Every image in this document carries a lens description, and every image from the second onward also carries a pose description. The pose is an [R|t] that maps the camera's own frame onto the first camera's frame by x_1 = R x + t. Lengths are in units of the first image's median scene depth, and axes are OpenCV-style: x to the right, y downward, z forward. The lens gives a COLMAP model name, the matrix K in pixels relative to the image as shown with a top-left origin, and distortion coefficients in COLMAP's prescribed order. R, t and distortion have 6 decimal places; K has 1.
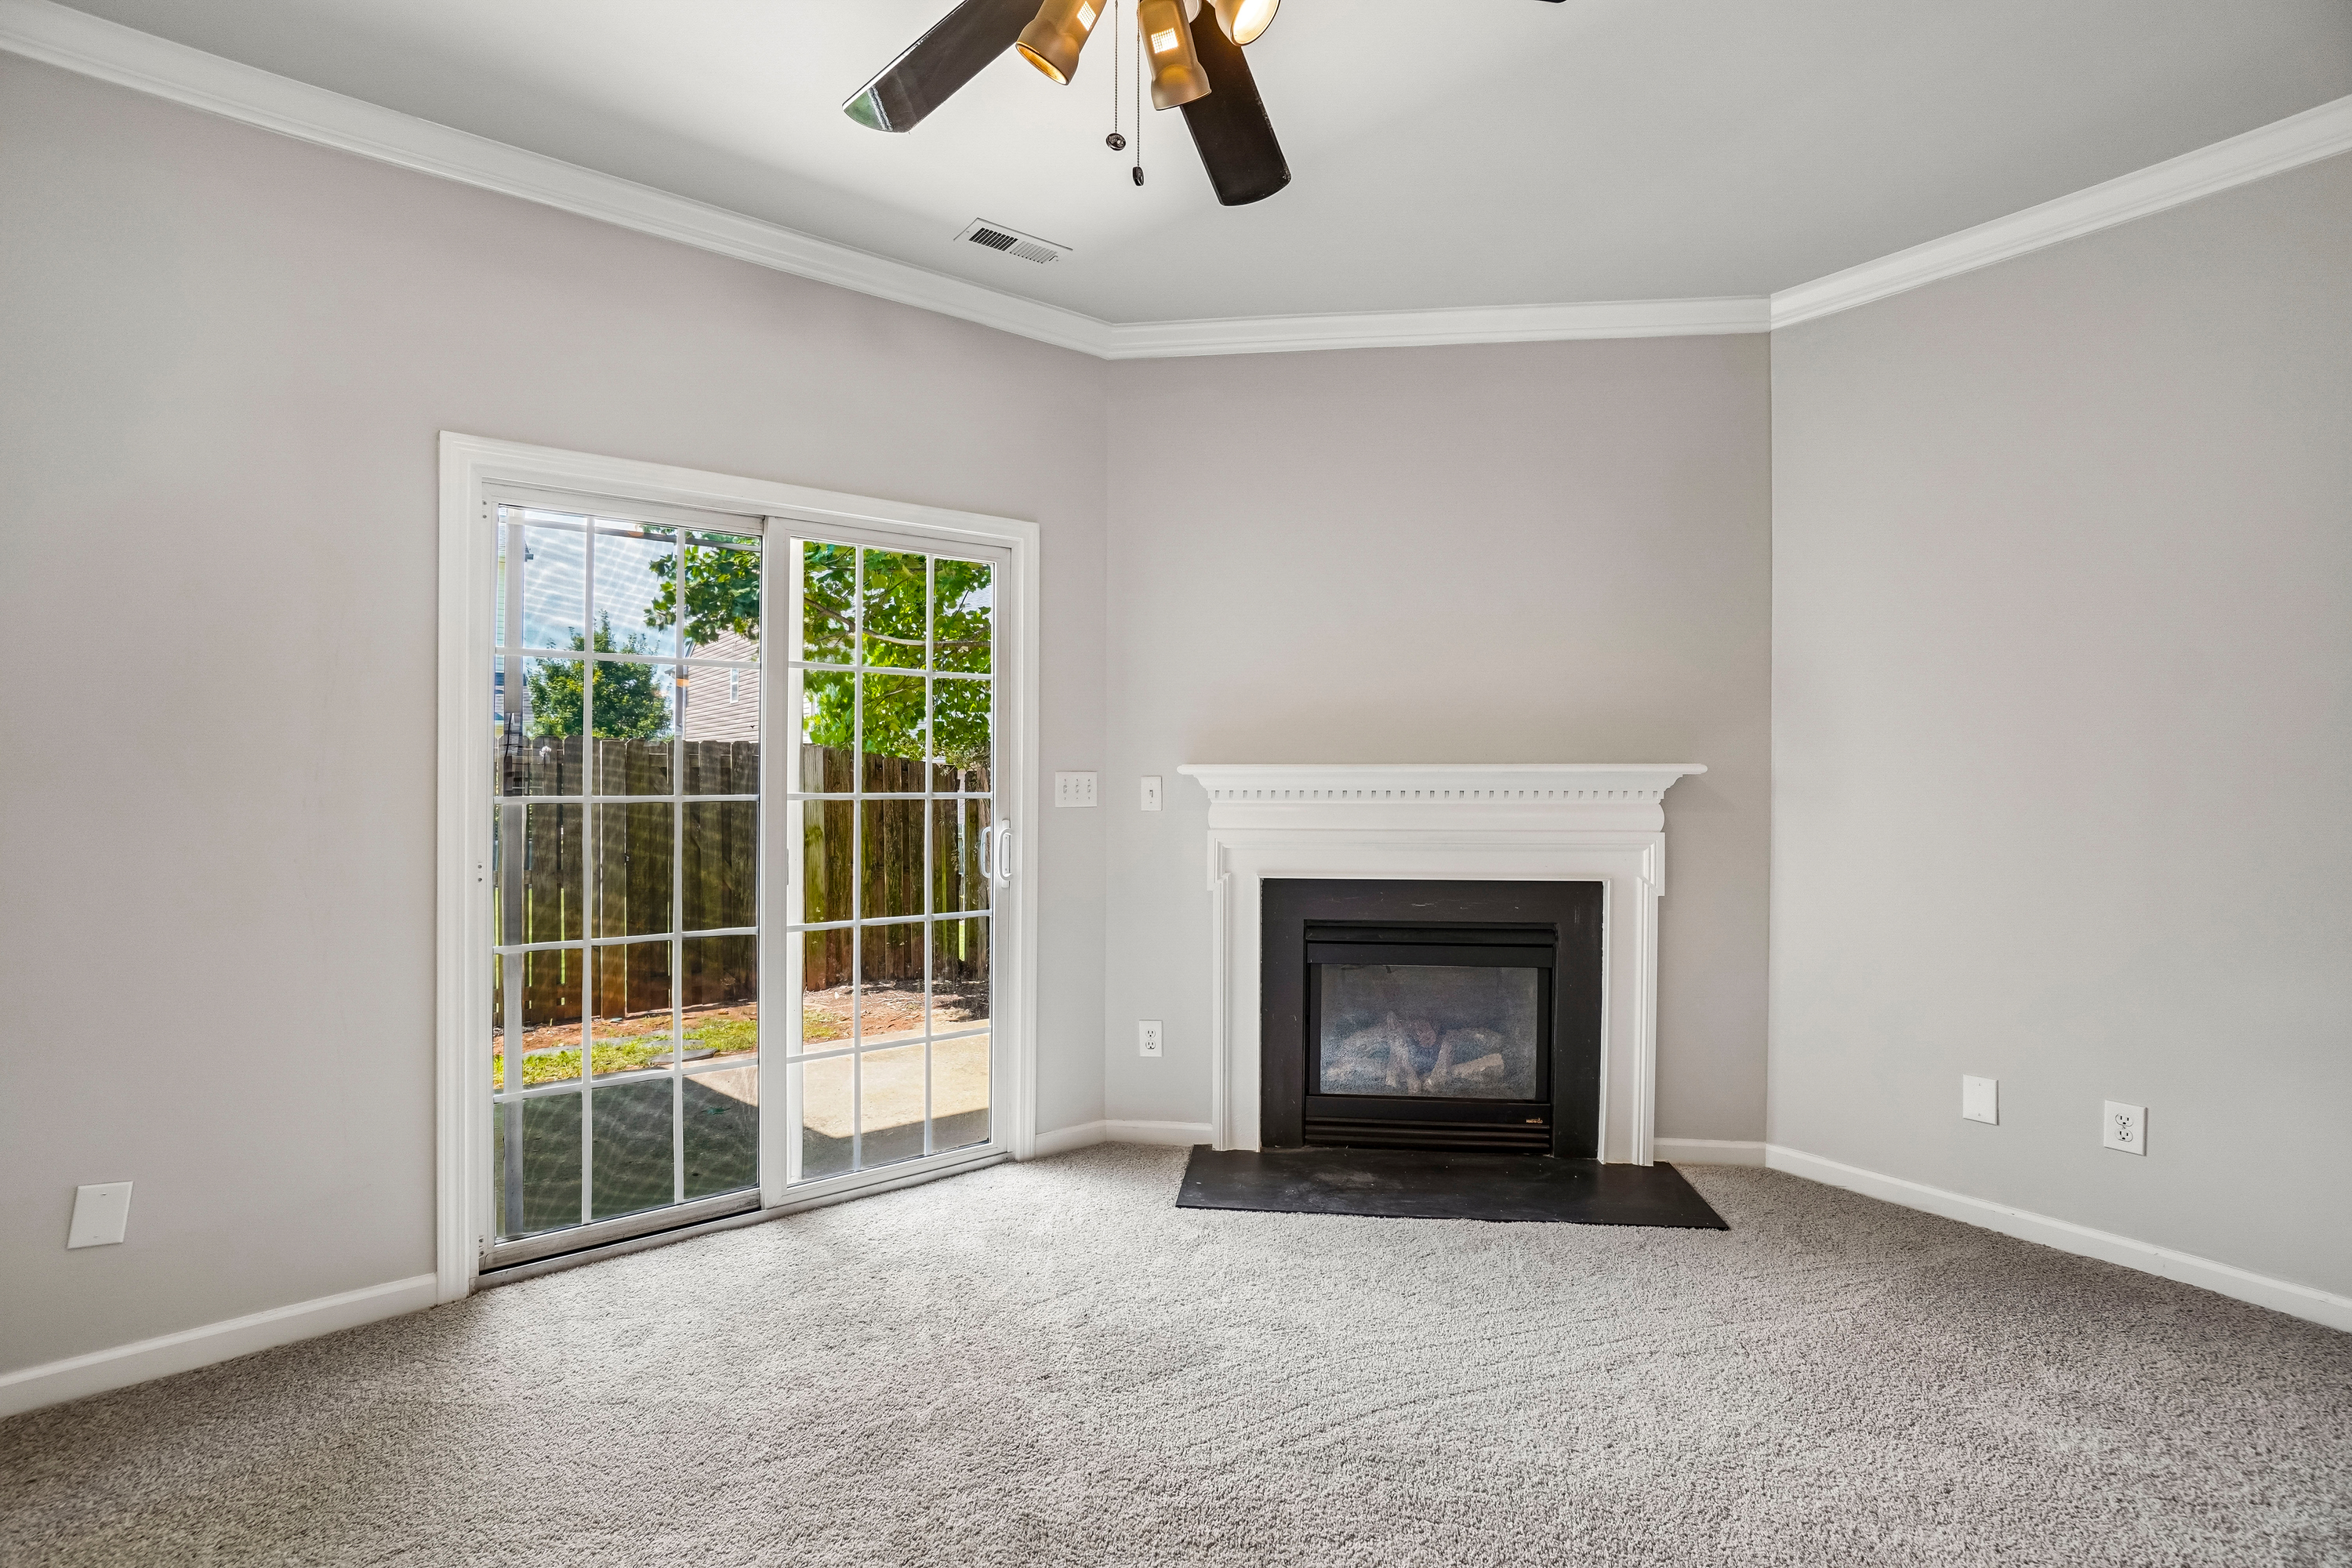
lens RADIAL K [[1028.0, 0, 1185.6], [0, 1028.0, 775.4], [0, 0, 1]] dist [-0.017295, 0.000194]
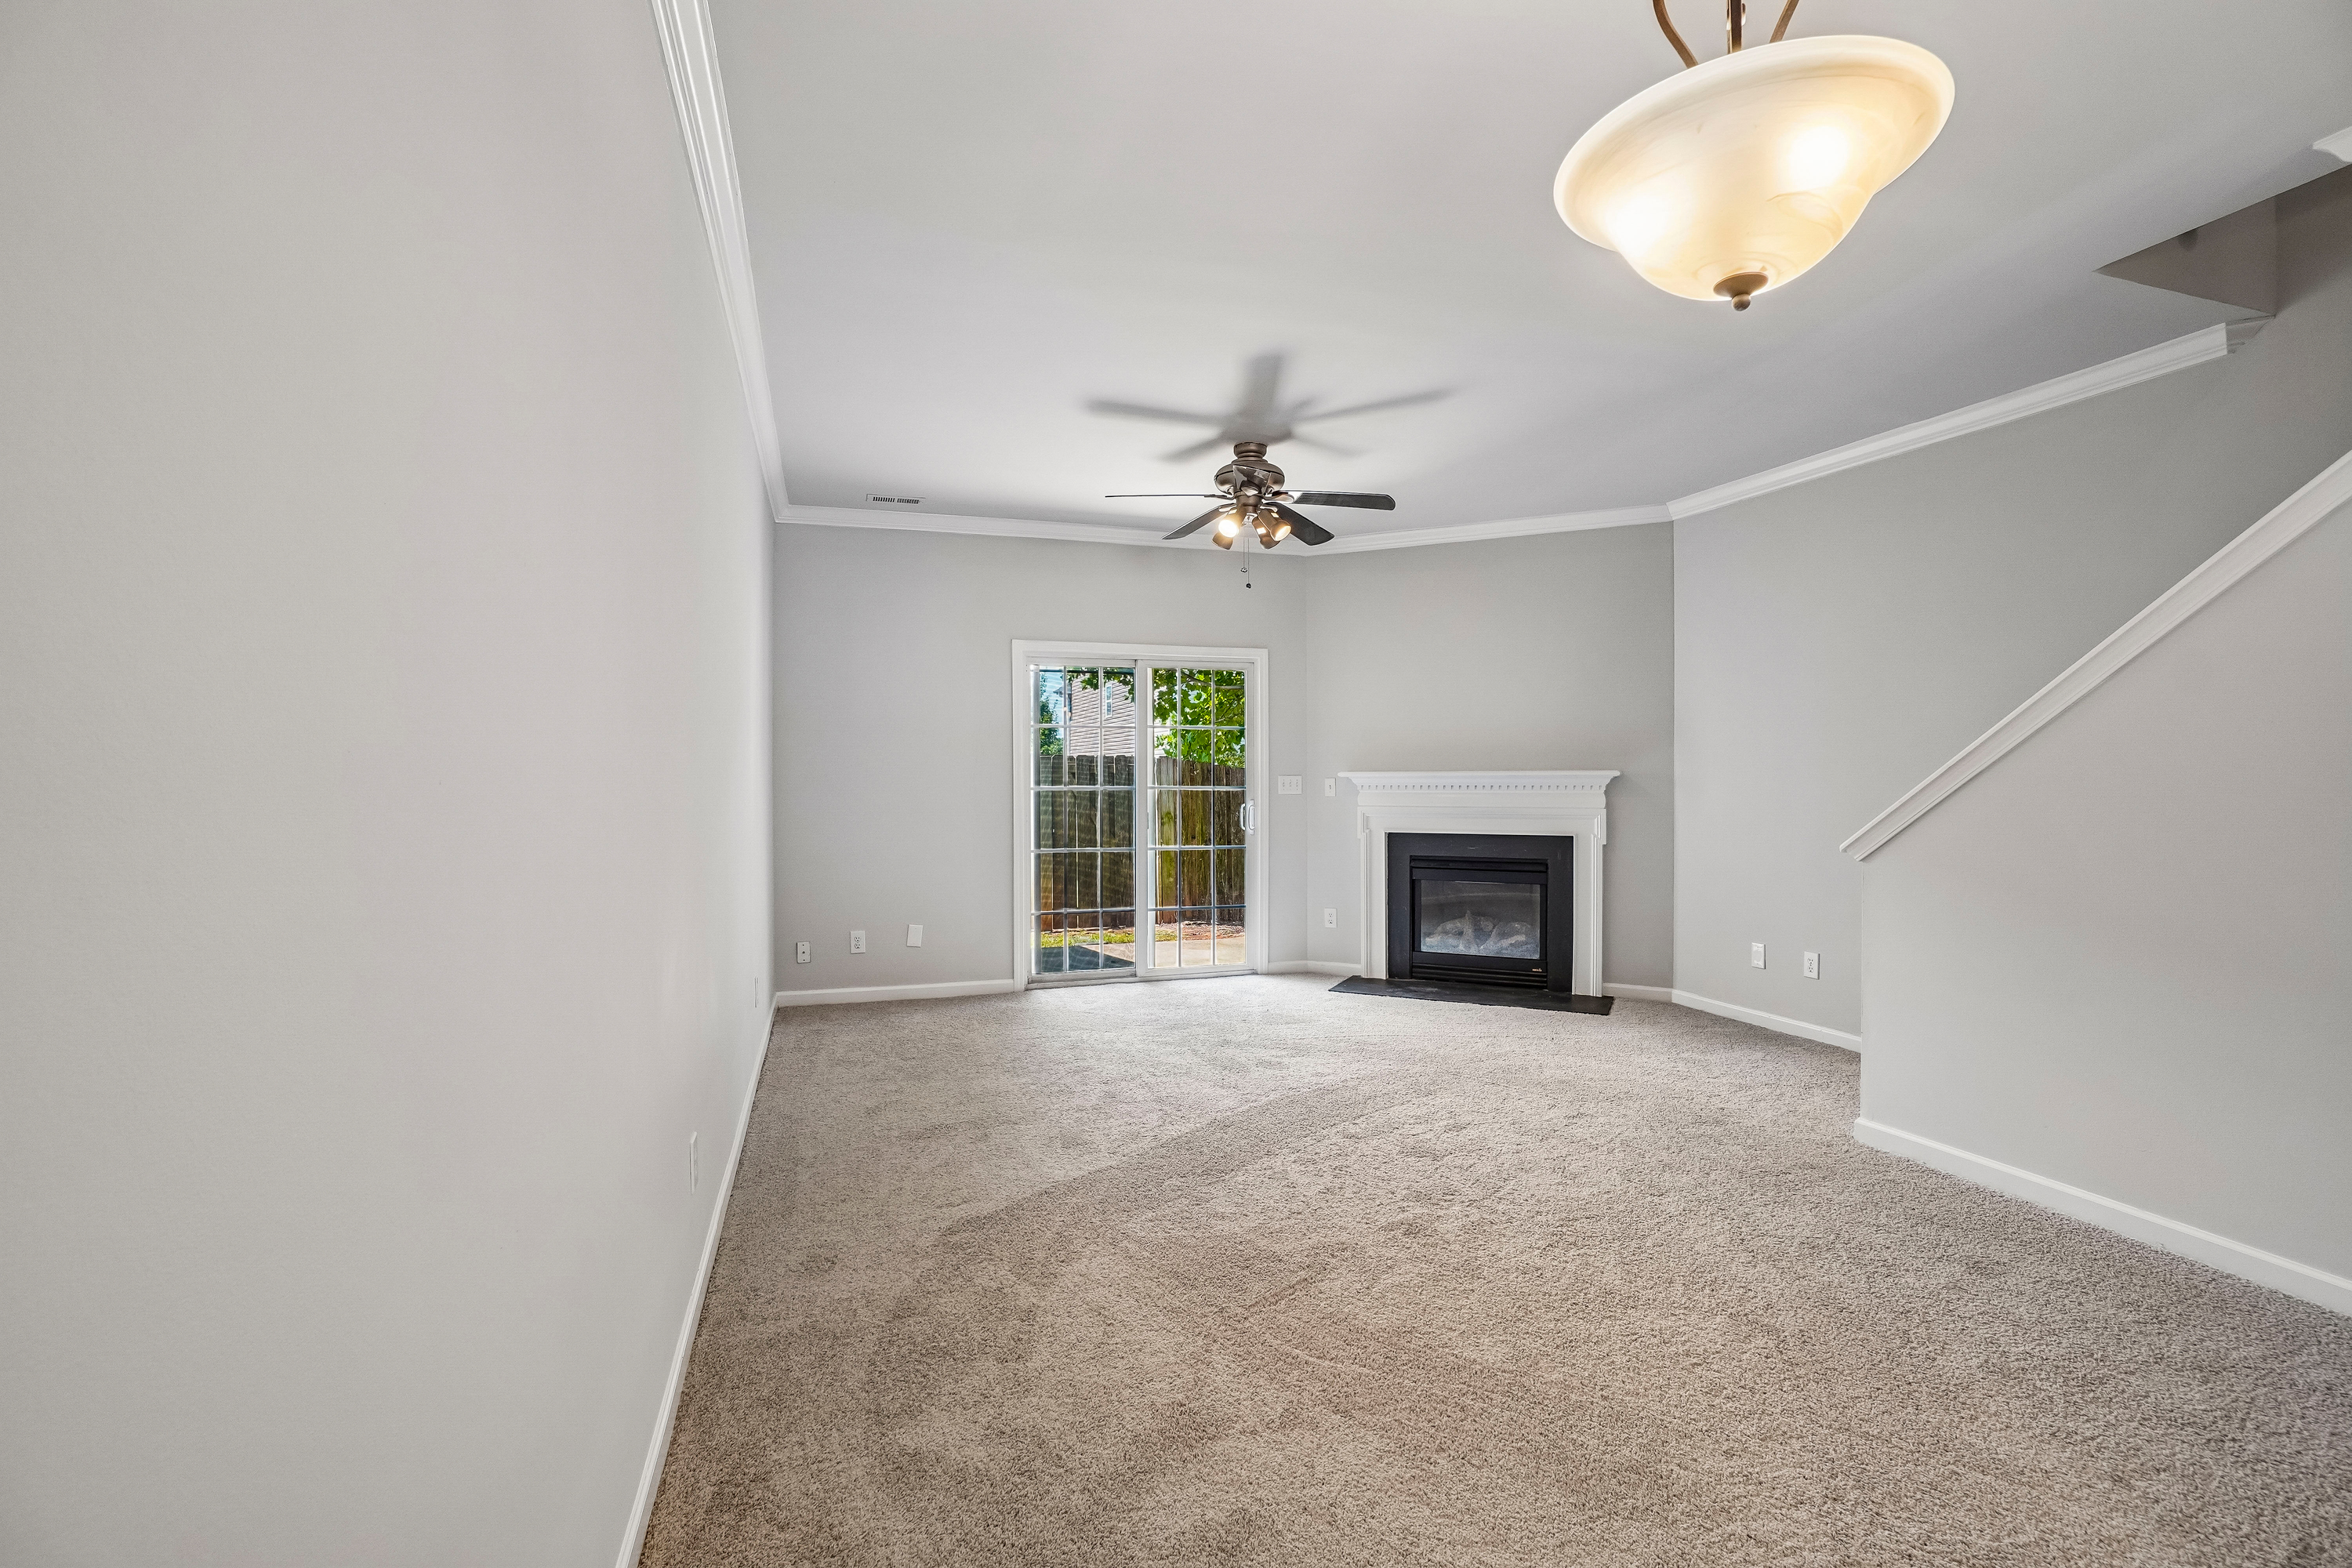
lens RADIAL K [[1029.2, 0, 1167.8], [0, 1029.2, 772.9], [0, 0, 1]] dist [-0.045501, 0.000161]
pose [[0.936688, -0.004268, -0.350138, 0.361738], [0.004625, 0.999989, 0.000184, -0.010313], [0.350133, -0.001792, 0.936698, -0.897809]]
